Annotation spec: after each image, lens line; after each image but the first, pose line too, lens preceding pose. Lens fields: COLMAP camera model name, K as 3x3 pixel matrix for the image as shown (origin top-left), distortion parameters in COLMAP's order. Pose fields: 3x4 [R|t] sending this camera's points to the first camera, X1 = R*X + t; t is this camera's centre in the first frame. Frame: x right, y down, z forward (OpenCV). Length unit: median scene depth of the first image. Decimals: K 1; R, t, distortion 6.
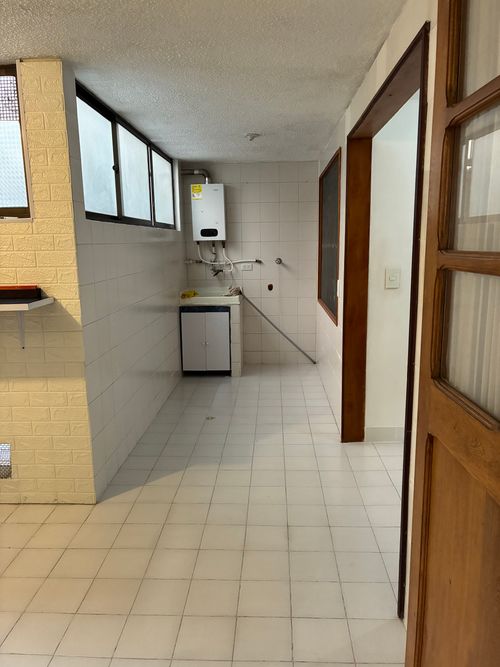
lens RADIAL K [[511.2, 0, 250.5], [0, 511.2, 335.4], [0, 0, 1]] dist [0.031422, -0.014913]
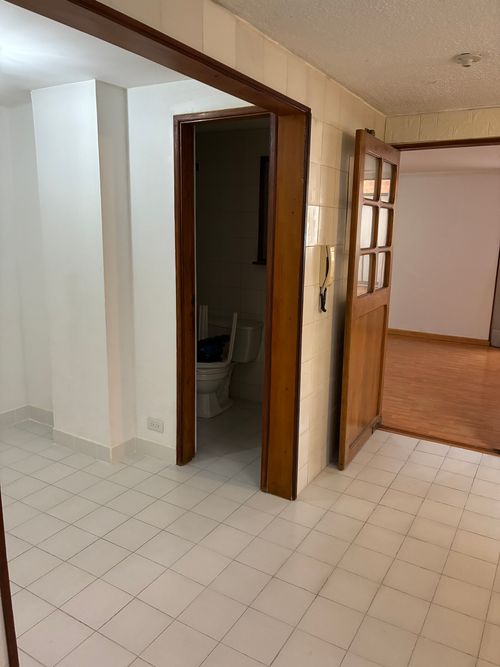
lens RADIAL K [[511.2, 0, 248.1], [0, 511.2, 332.2], [0, 0, 1]] dist [0.031422, -0.014913]
pose [[-0.881985, -0.100150, 0.460513, -0.216423], [0.078229, 0.932491, 0.352619, -0.418645], [-0.464739, 0.347030, -0.814609, 2.013110]]
